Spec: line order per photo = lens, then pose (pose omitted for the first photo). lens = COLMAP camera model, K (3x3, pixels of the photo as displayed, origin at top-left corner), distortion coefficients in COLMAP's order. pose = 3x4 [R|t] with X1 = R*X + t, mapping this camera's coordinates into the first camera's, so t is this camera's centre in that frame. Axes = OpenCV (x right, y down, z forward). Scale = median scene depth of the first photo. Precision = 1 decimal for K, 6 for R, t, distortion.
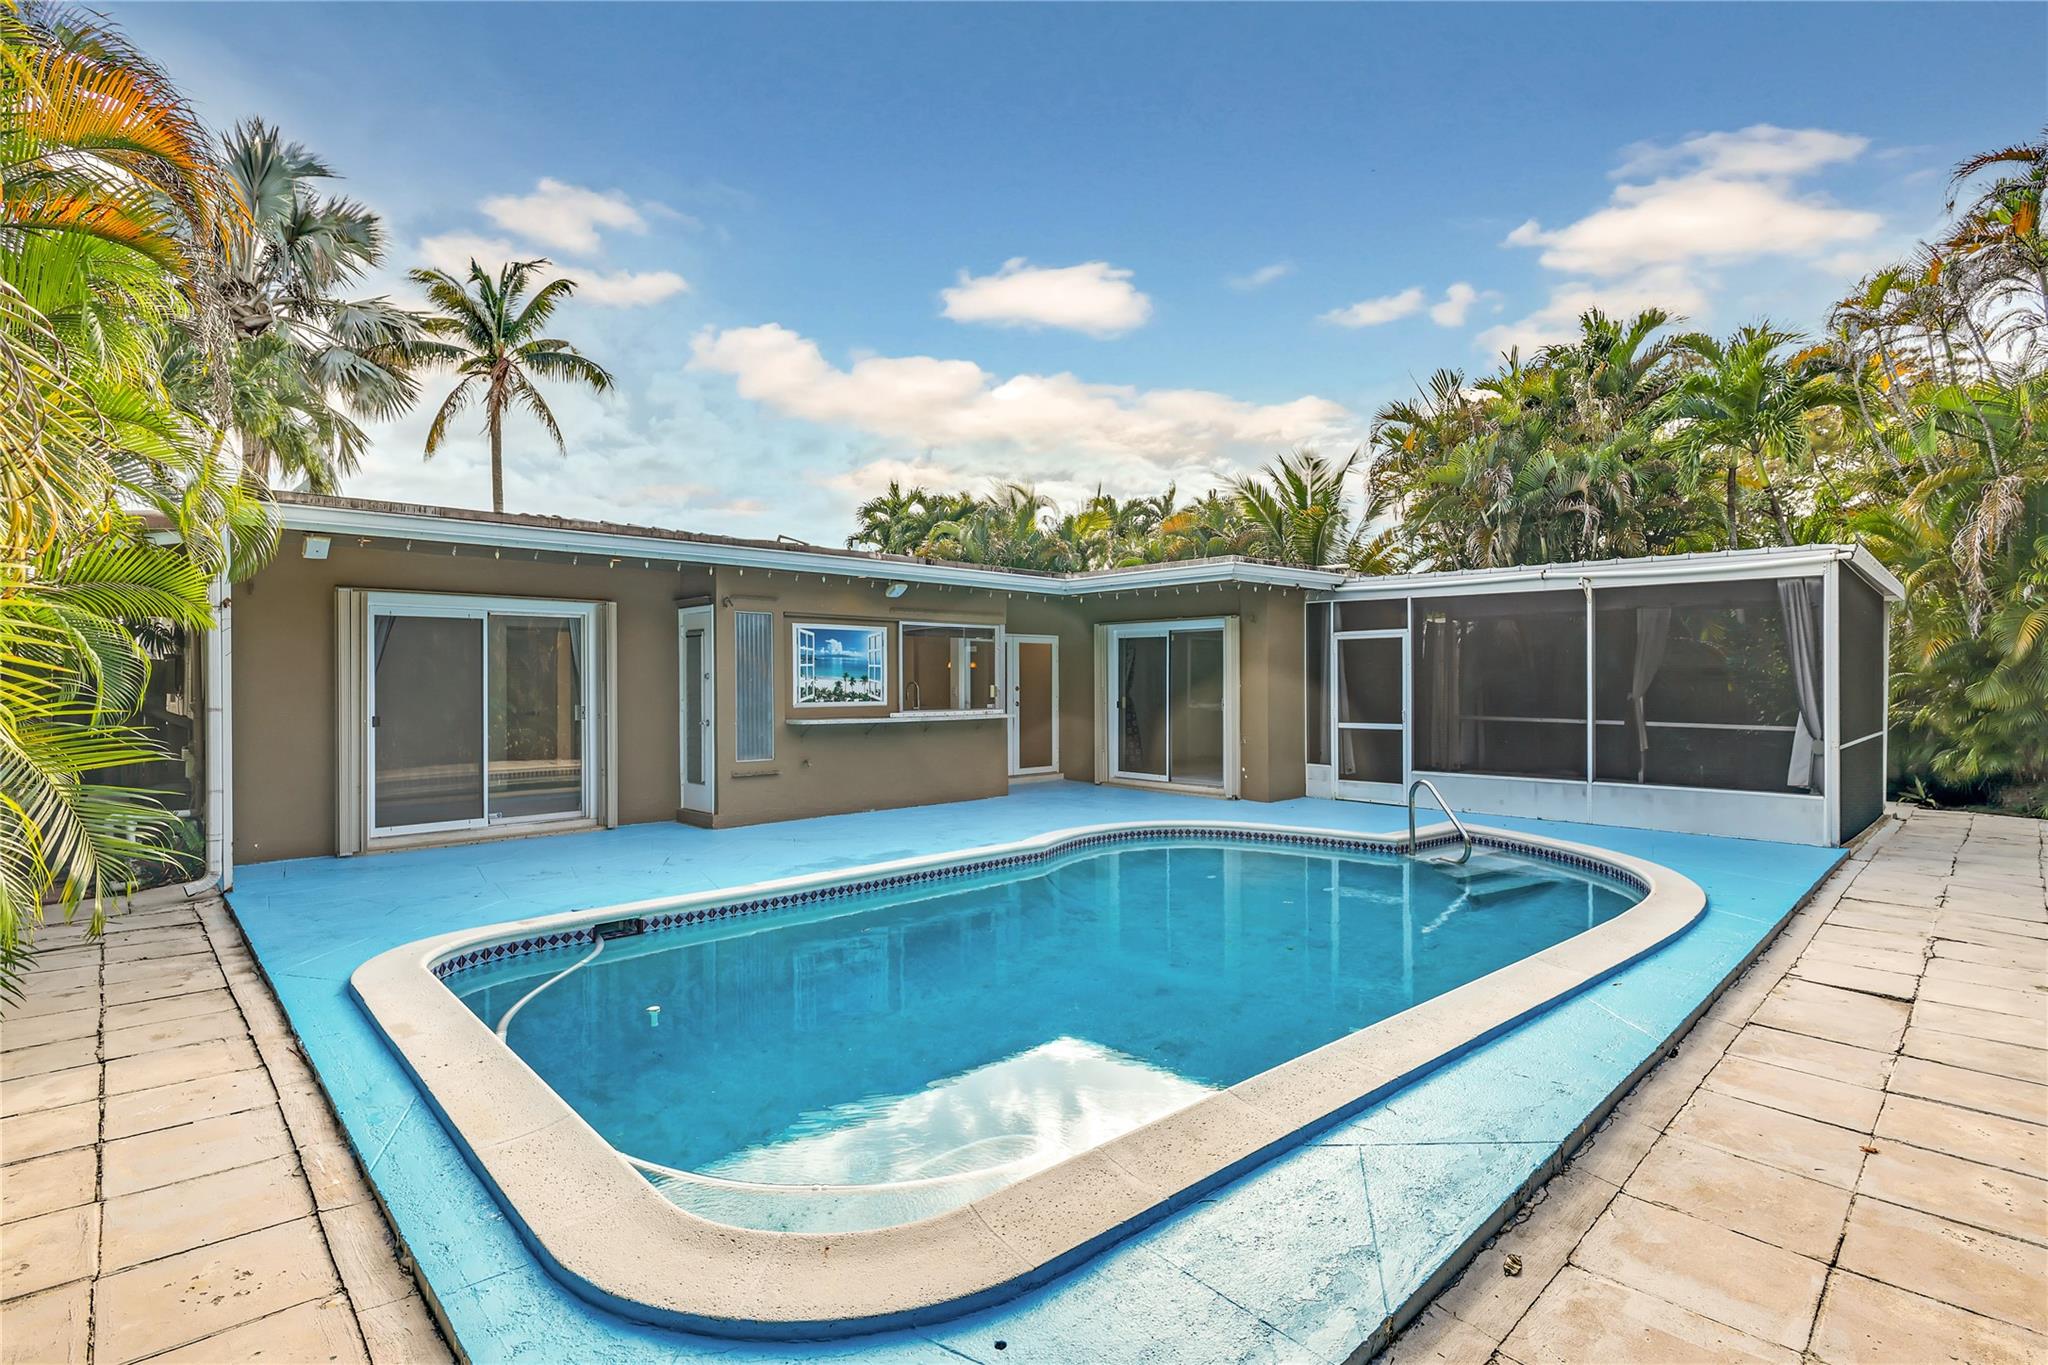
lens RADIAL K [[964.3, 0, 1024.0], [0, 964.3, 682.5], [0, 0, 1]] dist [0.000458, 0.000226]
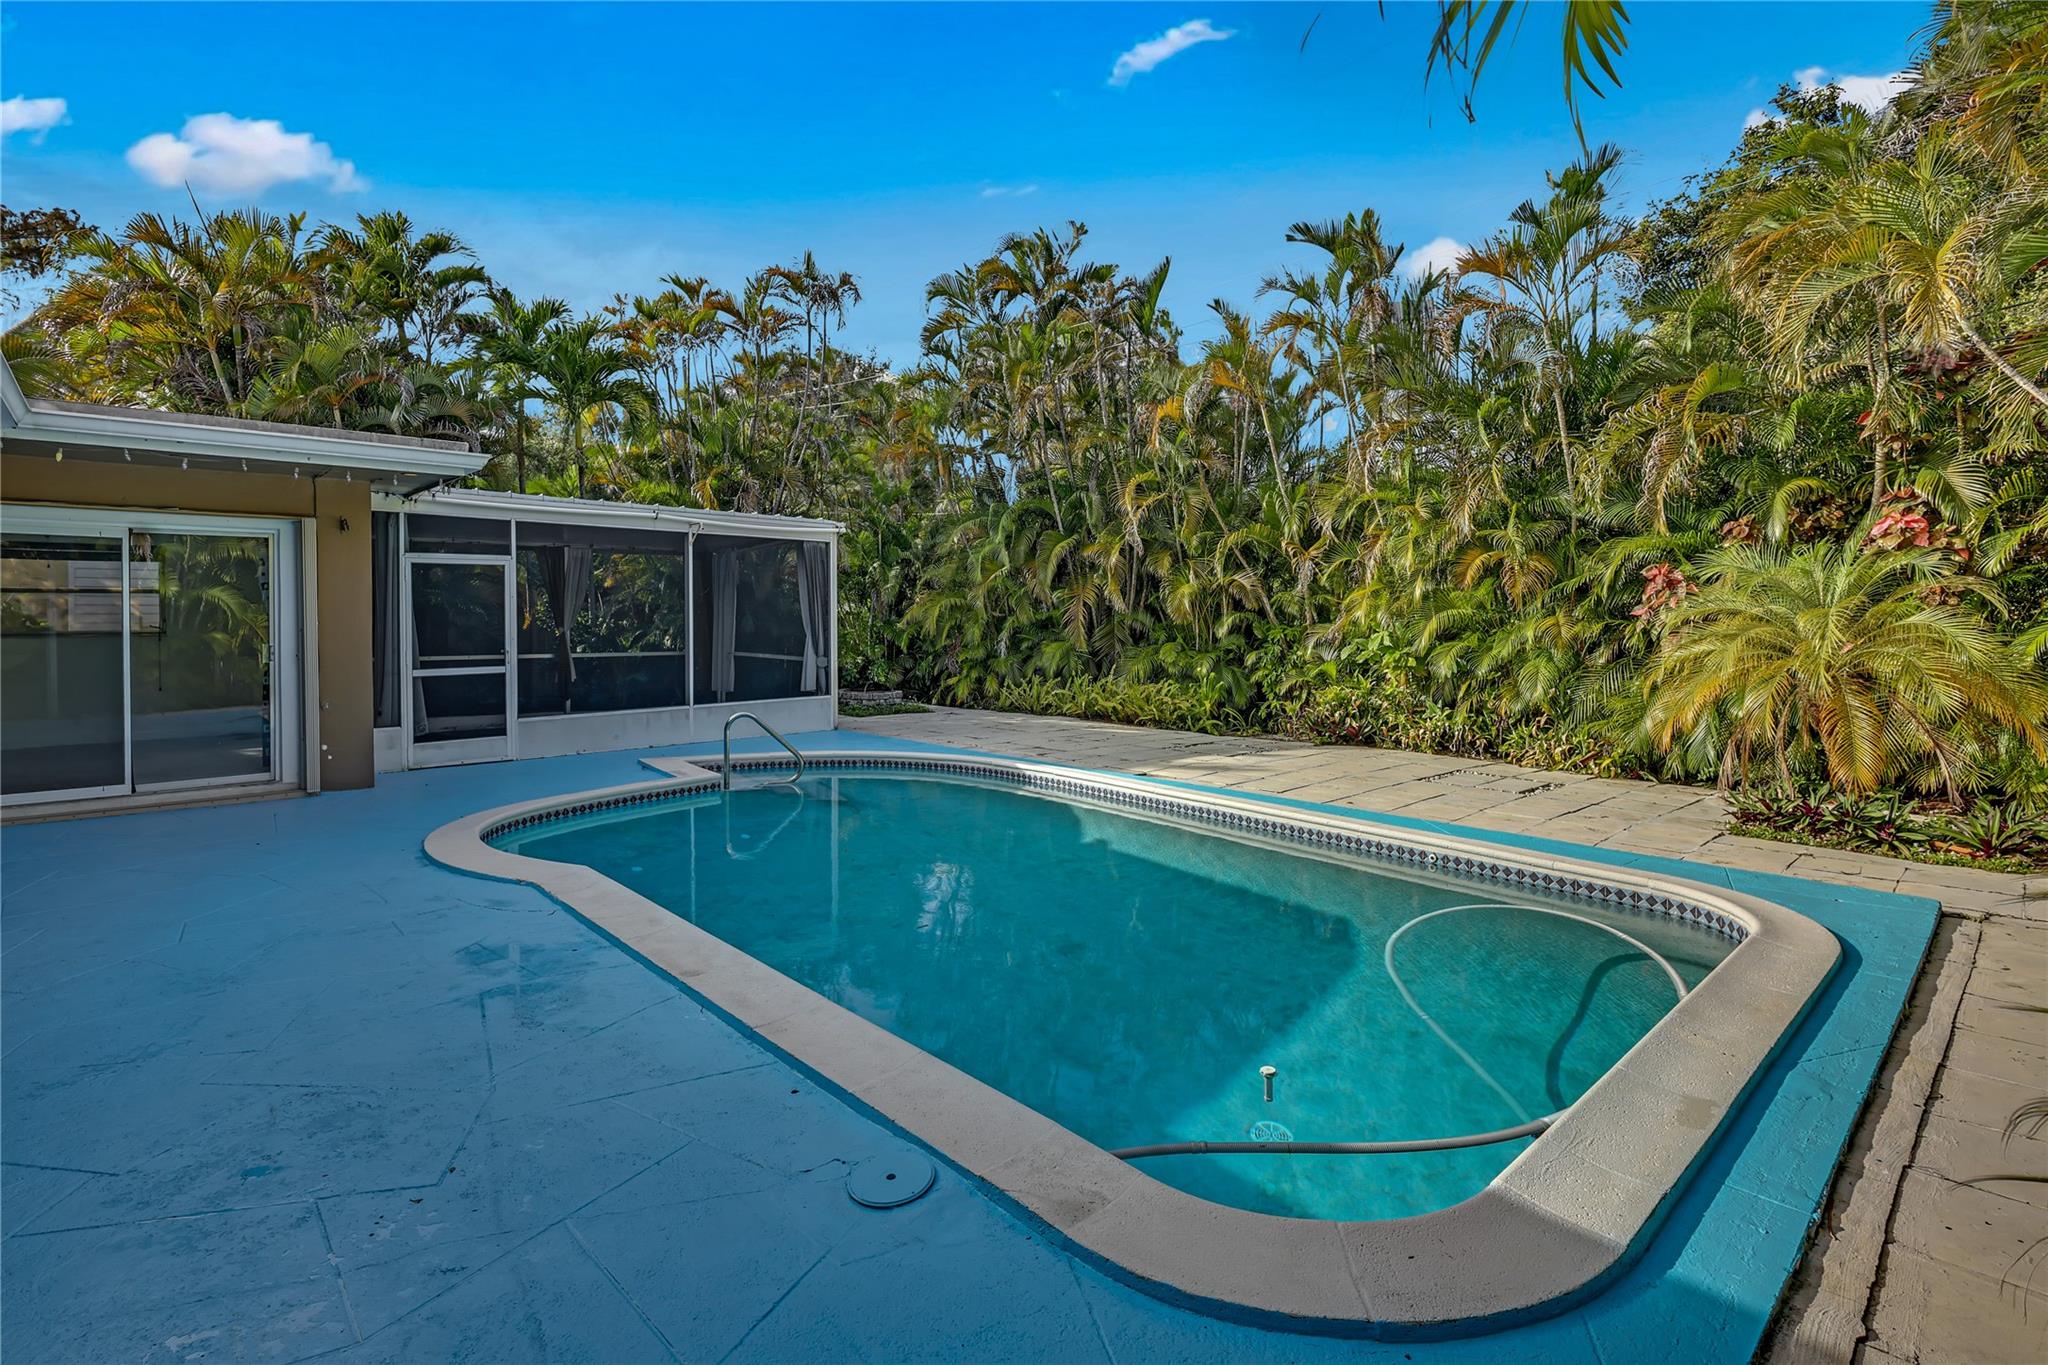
lens RADIAL K [[986.3, 0, 1027.9], [0, 986.3, 619.5], [0, 0, 1]] dist [0.002314, 0.000609]
pose [[0.008588, -0.004435, 0.999953, -0.488281], [0.004650, 0.999980, 0.004395, -0.000345], [-0.999952, 0.004613, 0.008608, 0.529188]]
